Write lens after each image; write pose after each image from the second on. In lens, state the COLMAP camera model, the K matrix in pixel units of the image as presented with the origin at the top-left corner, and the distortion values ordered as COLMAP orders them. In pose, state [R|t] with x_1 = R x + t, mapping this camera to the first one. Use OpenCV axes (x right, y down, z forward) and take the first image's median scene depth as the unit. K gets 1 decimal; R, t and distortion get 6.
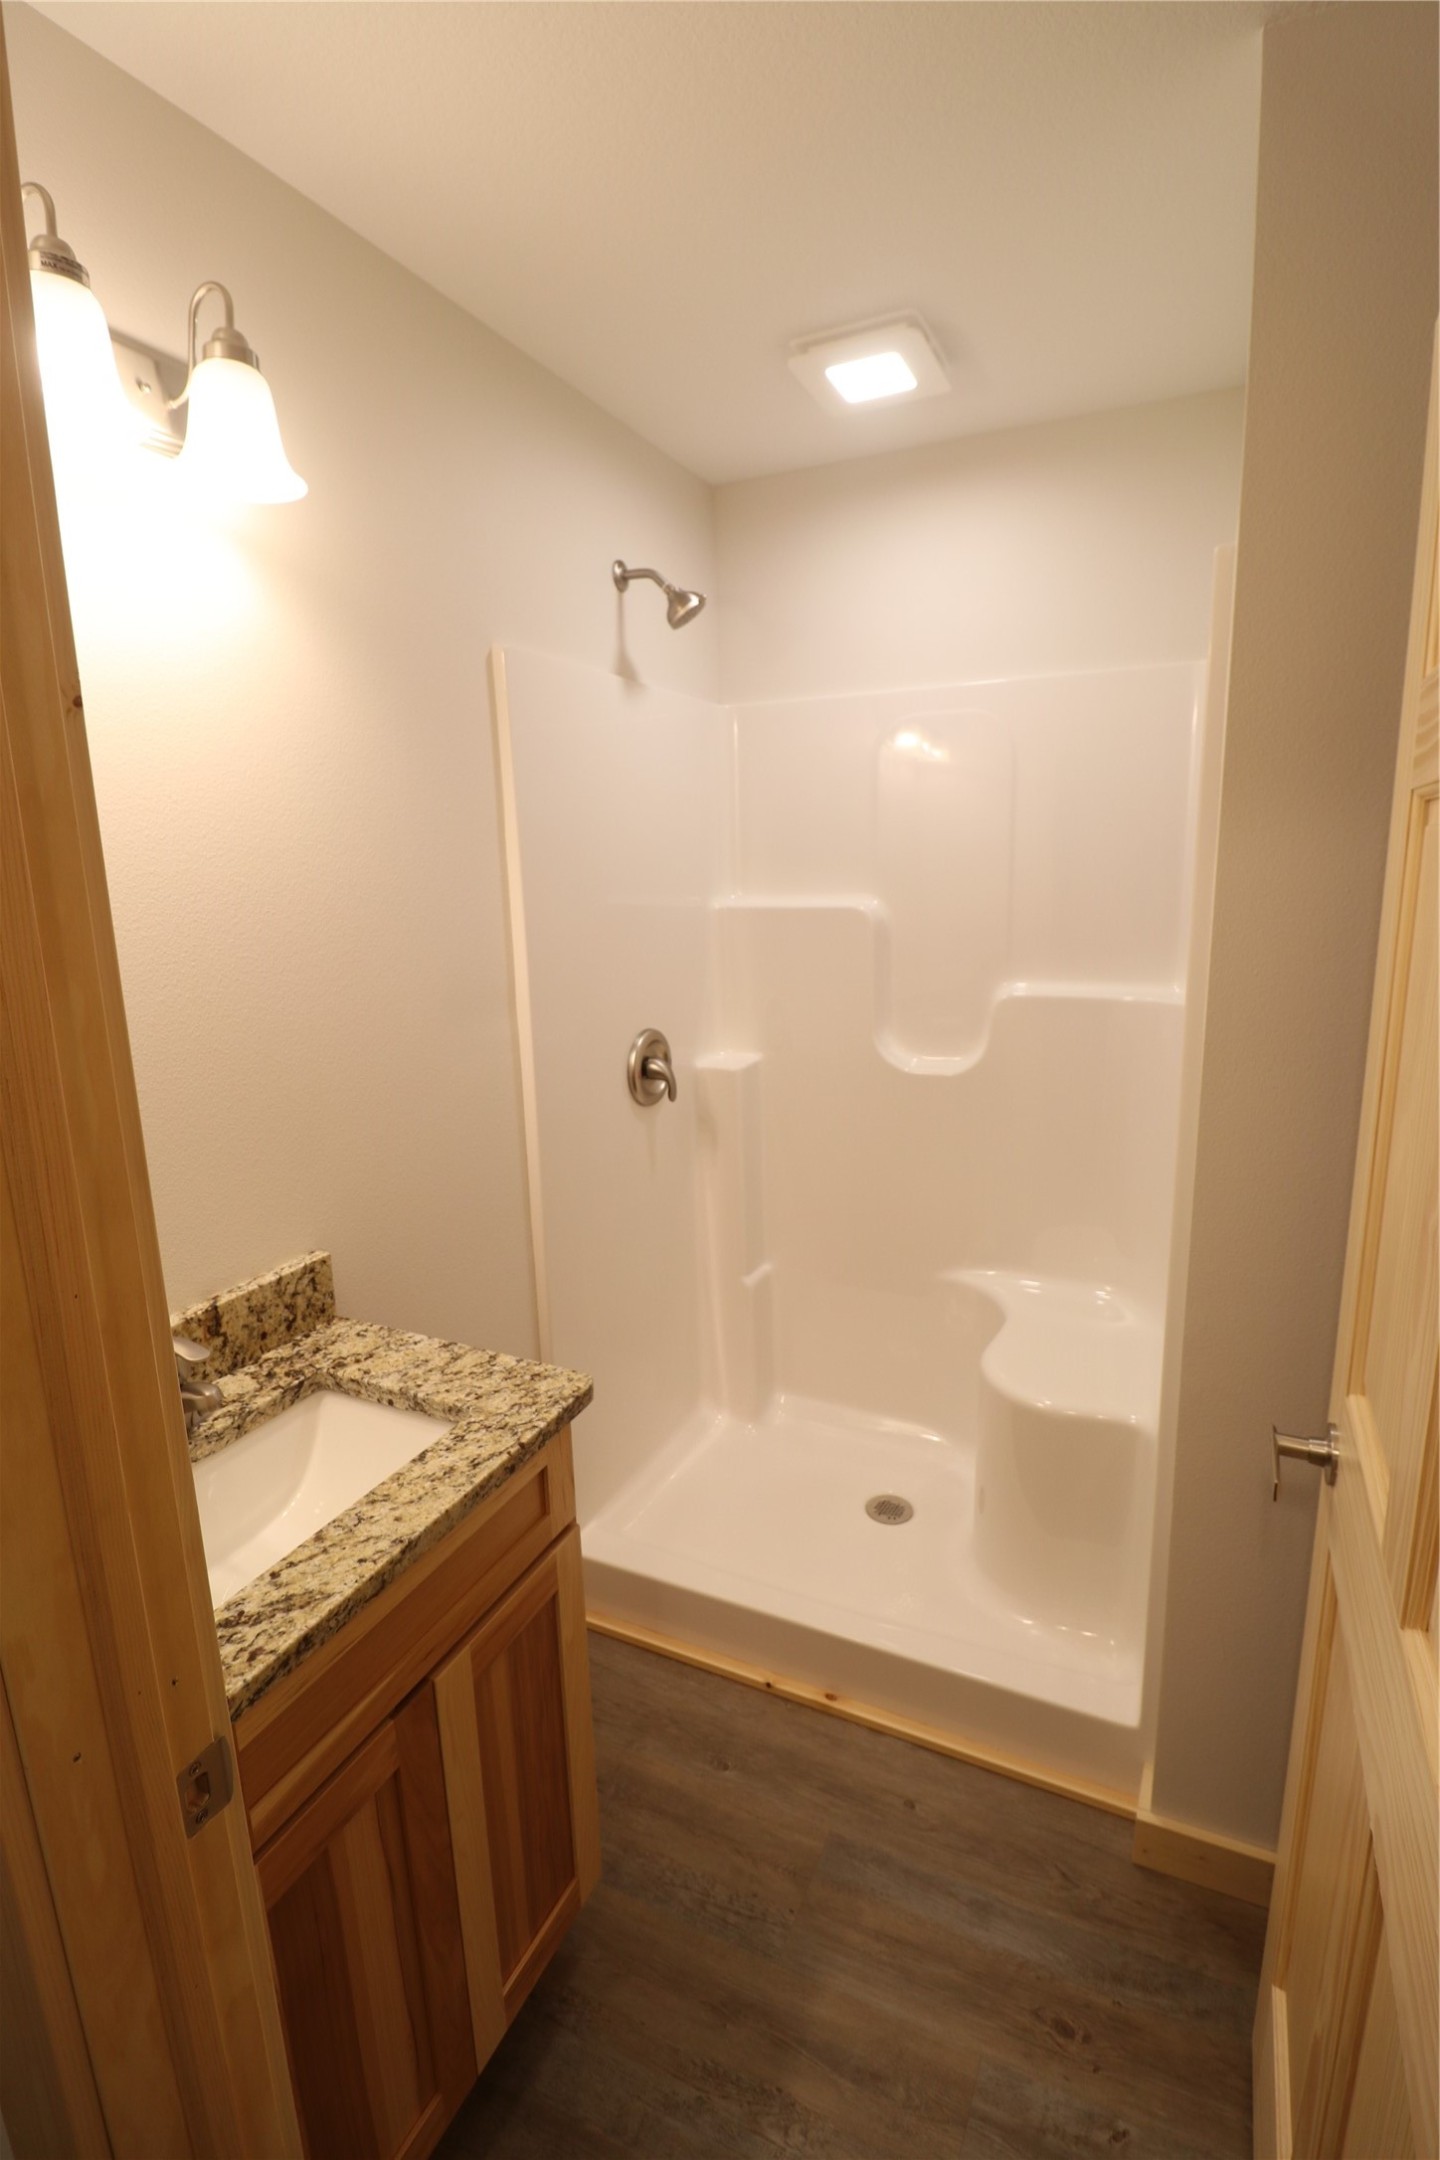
lens RADIAL K [[996.4, 0, 745.3], [0, 996.4, 1058.2], [0, 0, 1]] dist [-0.001452, -0.012514]
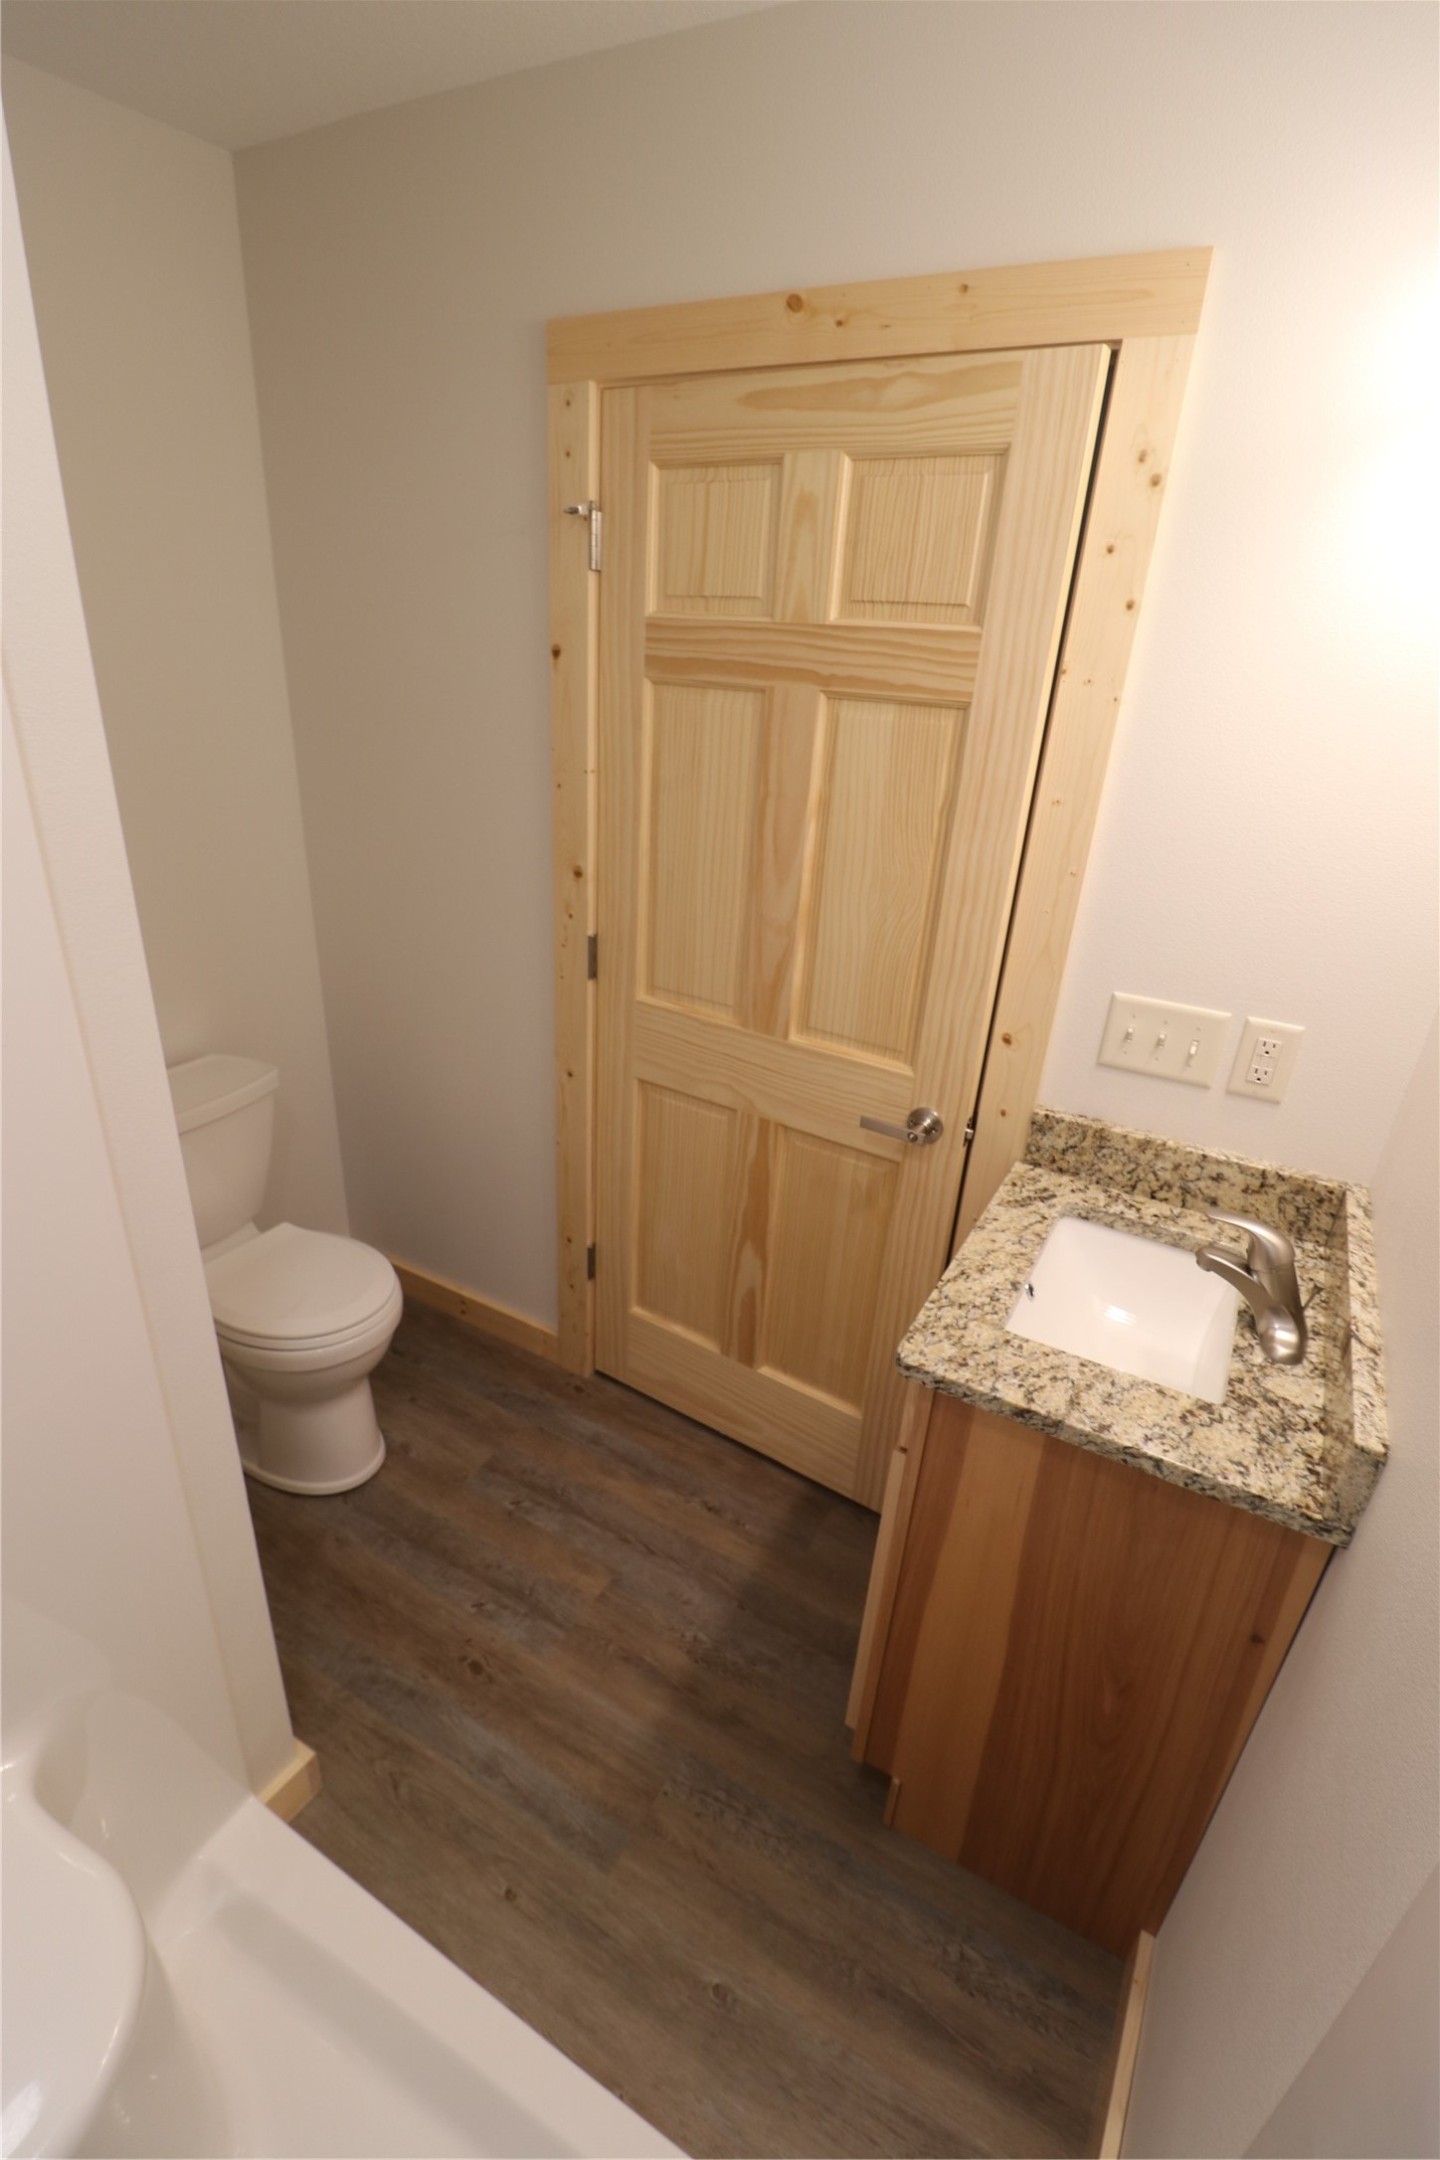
lens RADIAL K [[995.3, 0, 692.5], [0, 995.3, 1099.0], [0, 0, 1]] dist [-0.000065, -0.012181]
pose [[-0.993927, -0.070275, 0.084678, -0.021152], [-0.006860, 0.807588, 0.589708, -0.388838], [-0.109826, 0.585546, -0.803165, 1.507002]]
